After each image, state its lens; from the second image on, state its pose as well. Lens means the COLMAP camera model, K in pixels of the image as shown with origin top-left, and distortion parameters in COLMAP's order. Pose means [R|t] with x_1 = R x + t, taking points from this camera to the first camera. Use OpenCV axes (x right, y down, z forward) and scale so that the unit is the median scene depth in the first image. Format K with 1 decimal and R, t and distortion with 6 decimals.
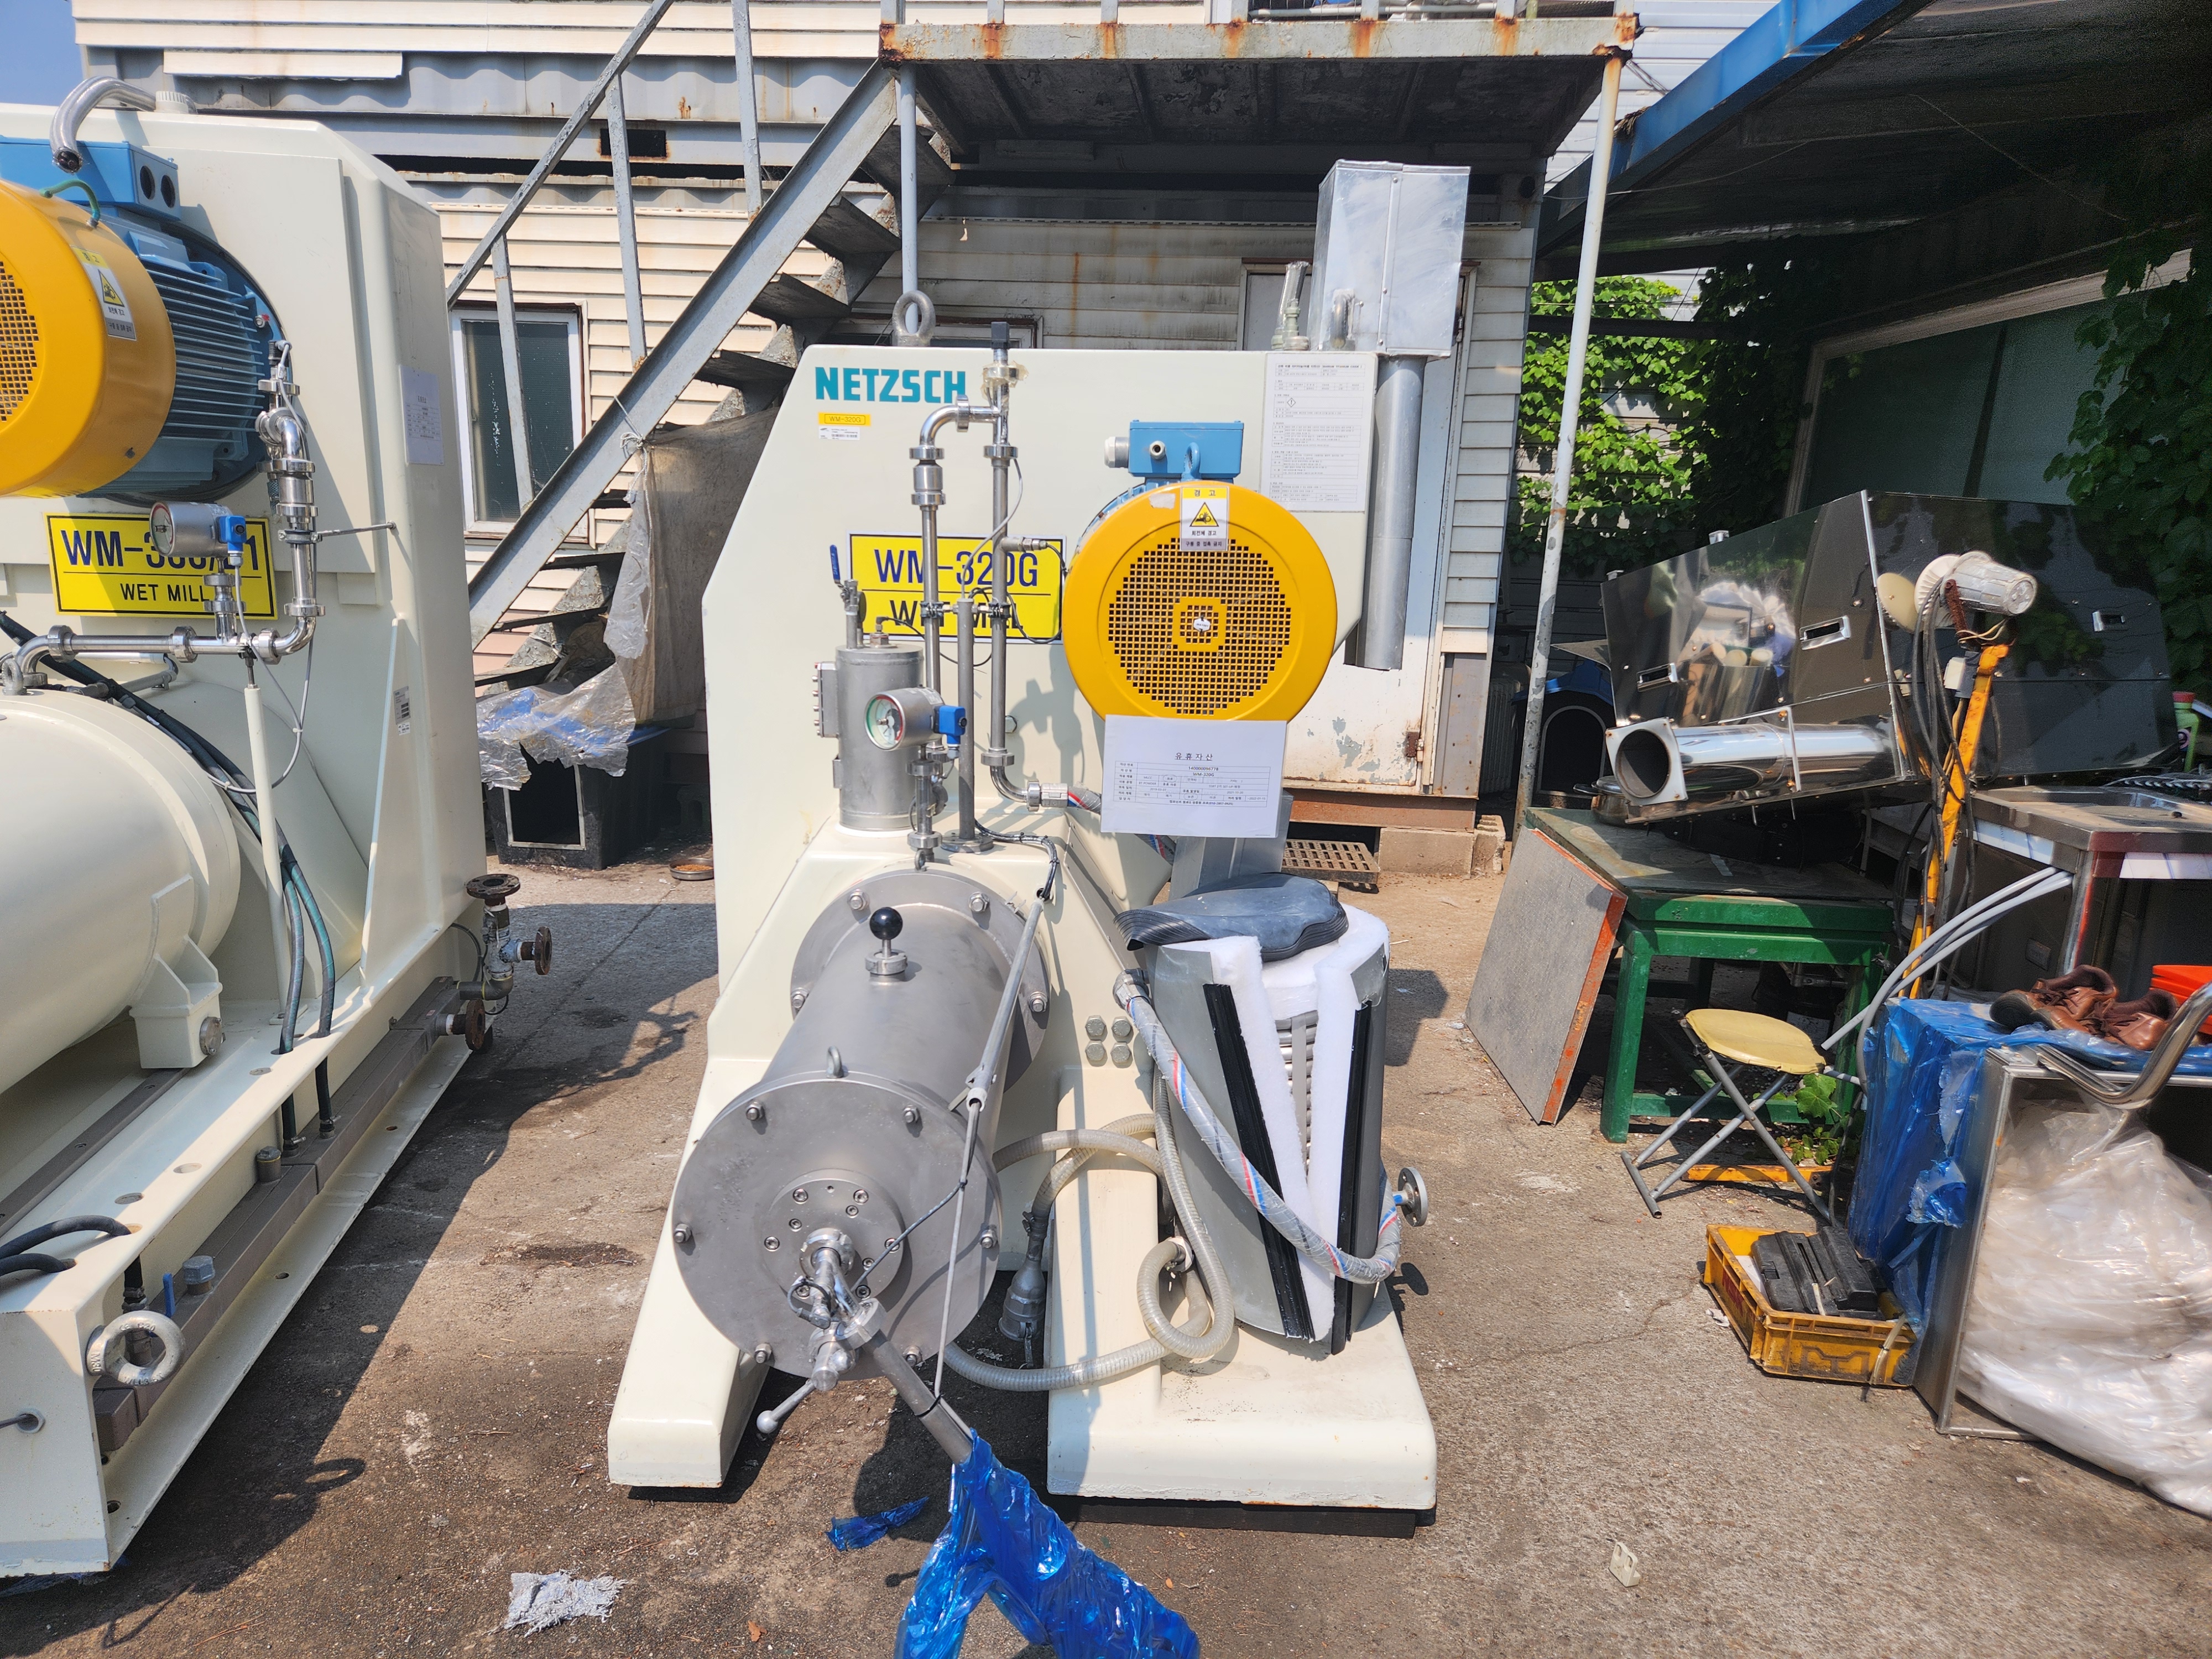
lens RADIAL K [[1440.7, 0, 1091.2], [0, 1440.7, 824.8], [0, 0, 1]] dist [0.051391, -0.044046]
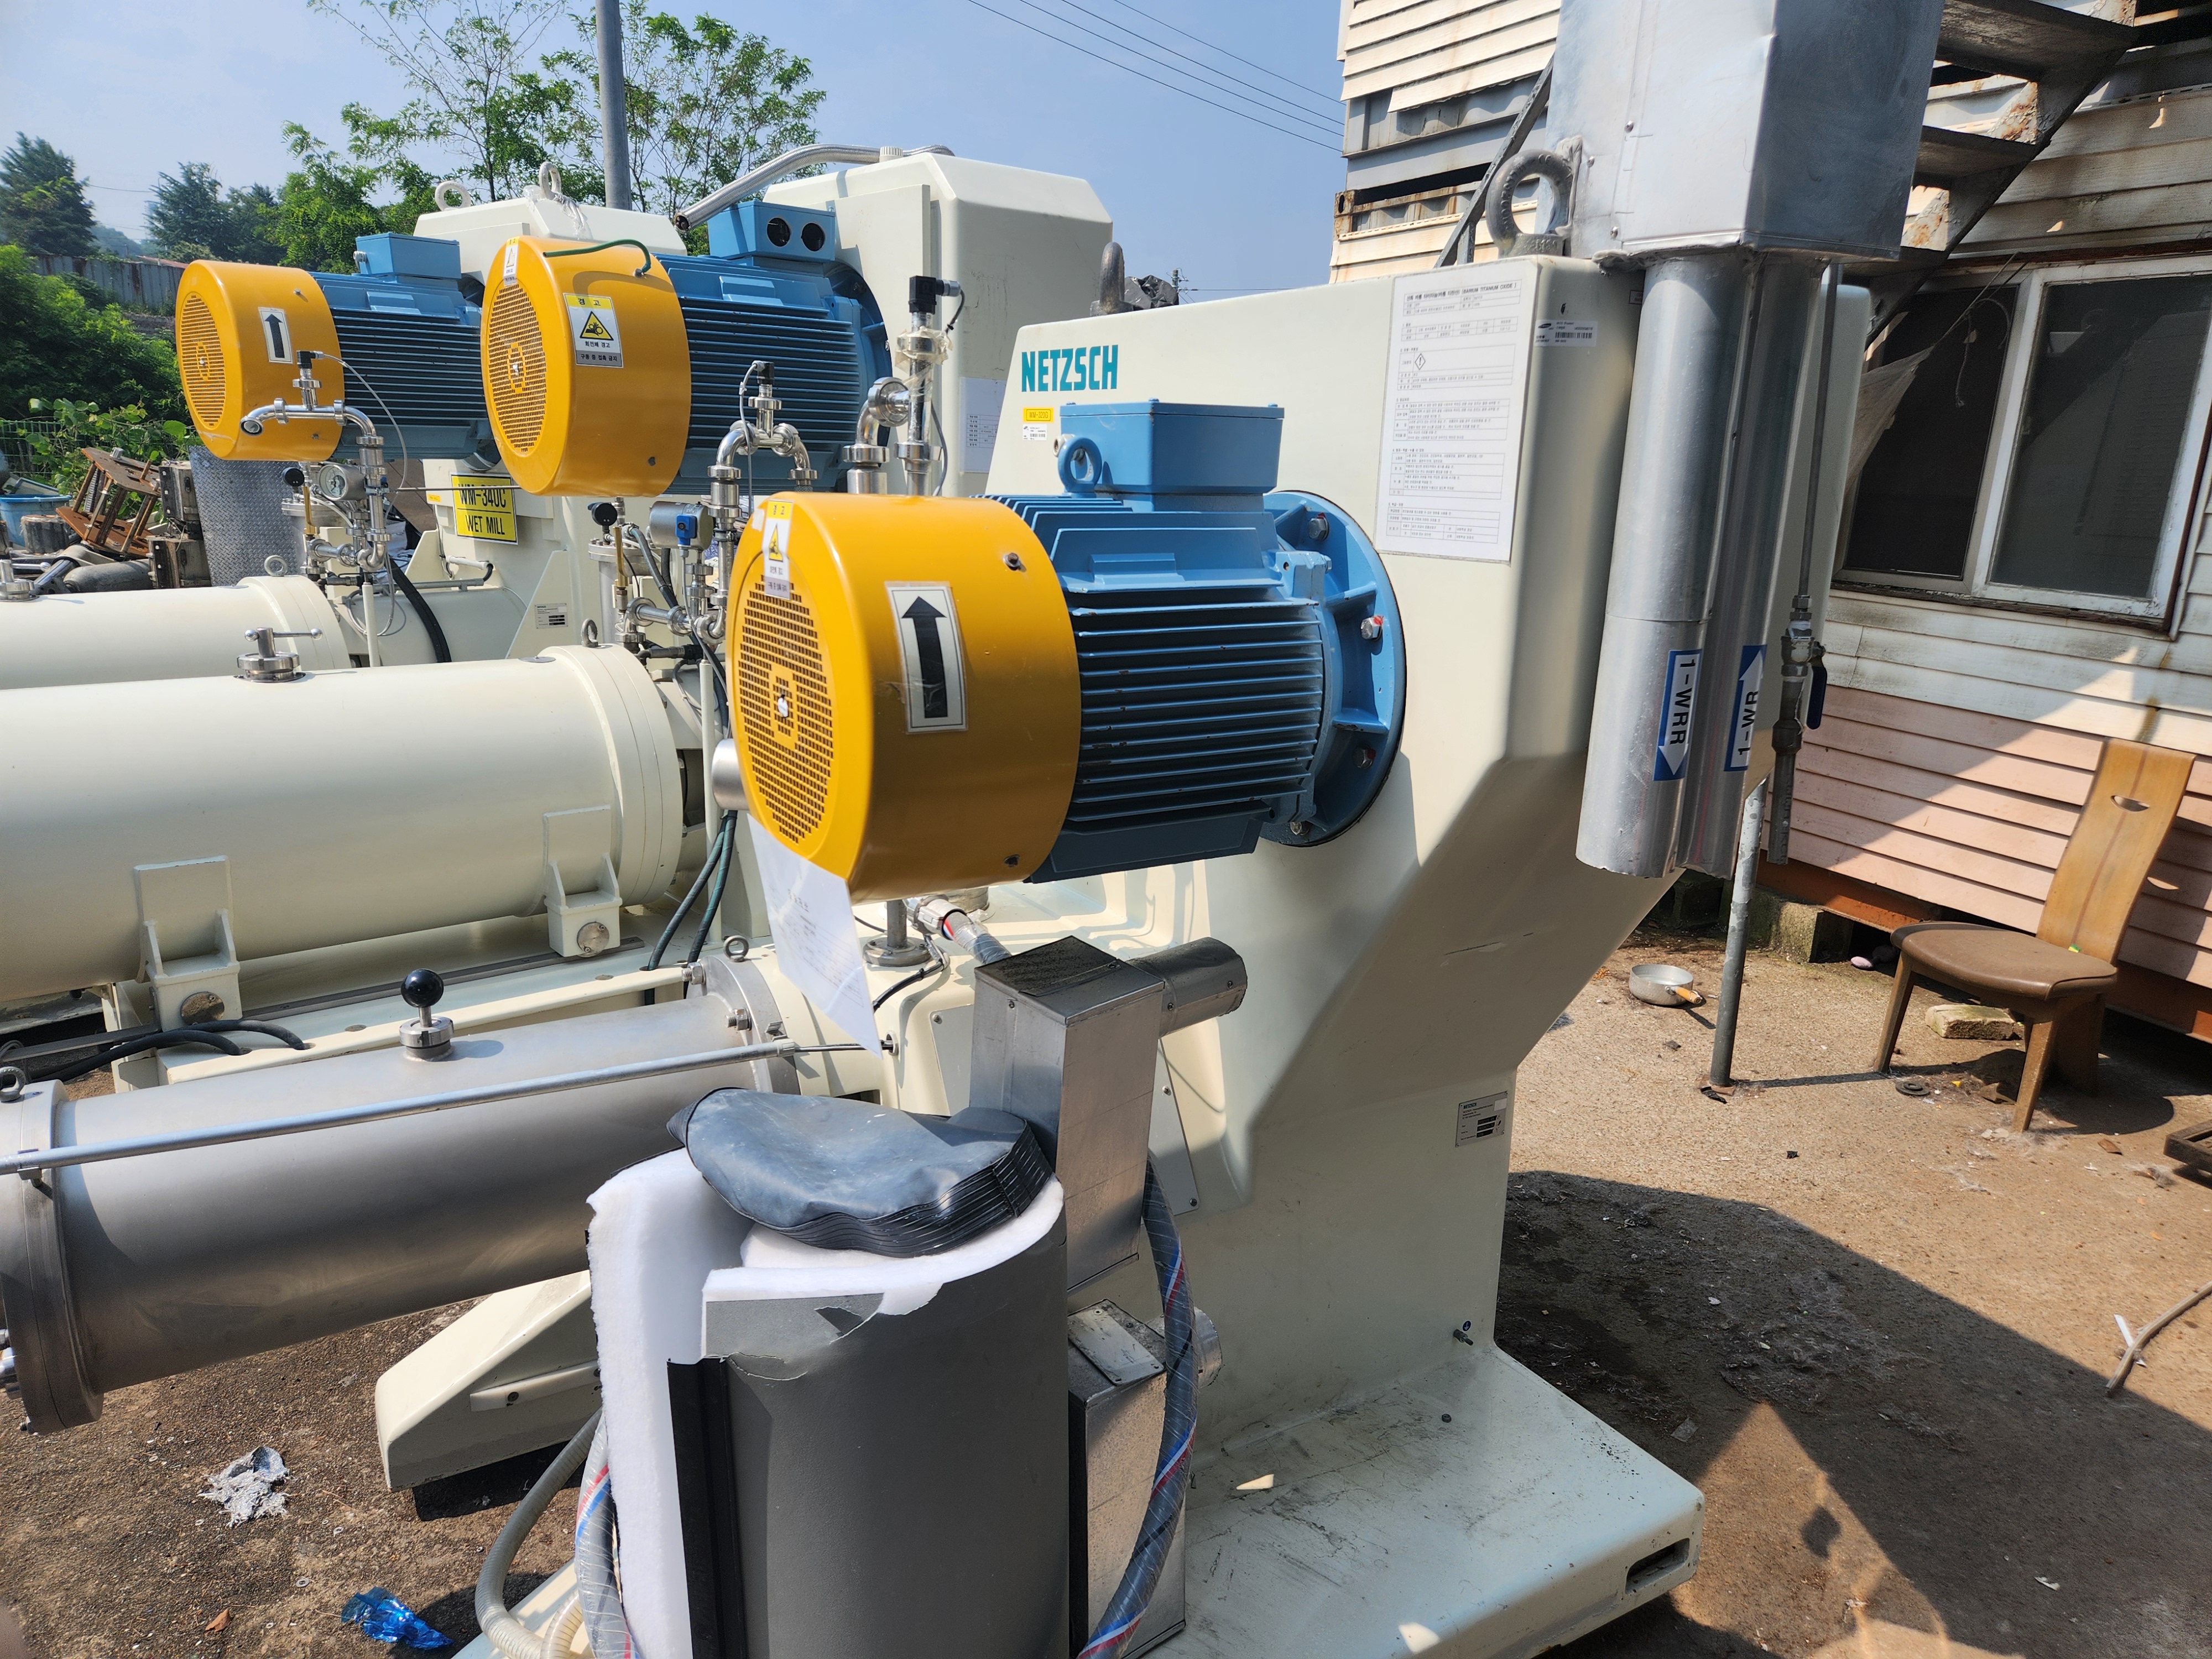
lens RADIAL K [[1440.7, 0, 1091.2], [0, 1440.7, 824.8], [0, 0, 1]] dist [0.051391, -0.044046]
pose [[0.539873, 0.203906, -0.816676, 0.252779], [-0.206507, 0.972650, 0.106336, -0.068366], [0.816022, 0.111242, 0.567216, 0.270620]]
